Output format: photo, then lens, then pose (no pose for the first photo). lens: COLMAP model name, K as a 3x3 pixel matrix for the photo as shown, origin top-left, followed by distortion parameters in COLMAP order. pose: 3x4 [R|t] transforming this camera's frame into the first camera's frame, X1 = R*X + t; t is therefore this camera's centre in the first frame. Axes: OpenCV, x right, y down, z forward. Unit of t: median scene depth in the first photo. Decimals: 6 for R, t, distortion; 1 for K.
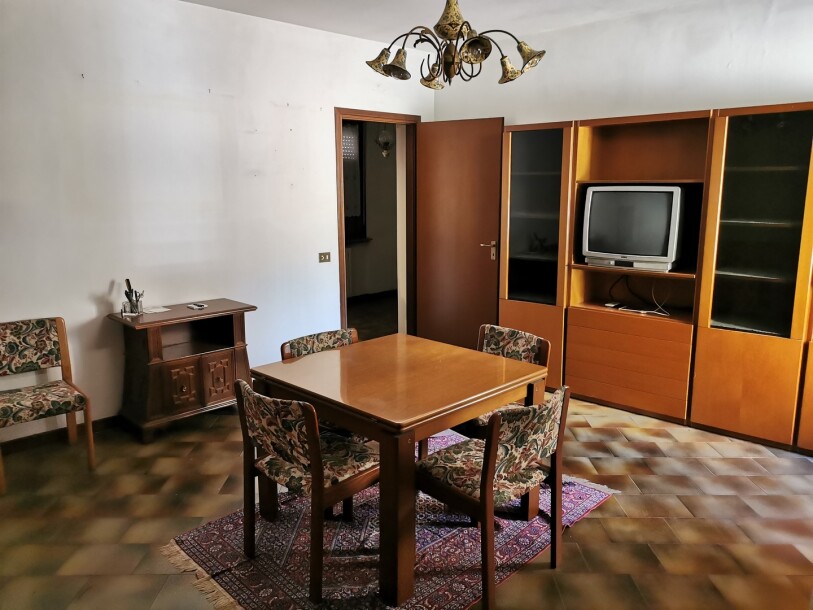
lens RADIAL K [[618.1, 0, 406.5], [0, 618.1, 305.0], [0, 0, 1]] dist [0.002967, -0.002200]
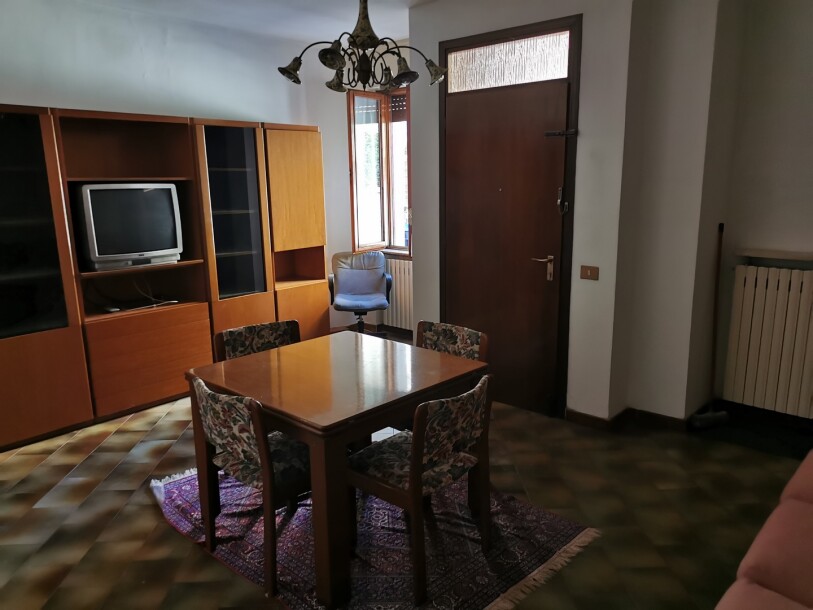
lens RADIAL K [[618.1, 0, 406.5], [0, 618.1, 305.0], [0, 0, 1]] dist [0.002967, -0.002200]
pose [[-0.014391, -0.195141, 0.980670, -0.684315], [0.197486, 0.960897, 0.194104, -0.115788], [-0.980200, 0.196462, 0.024710, 0.608009]]
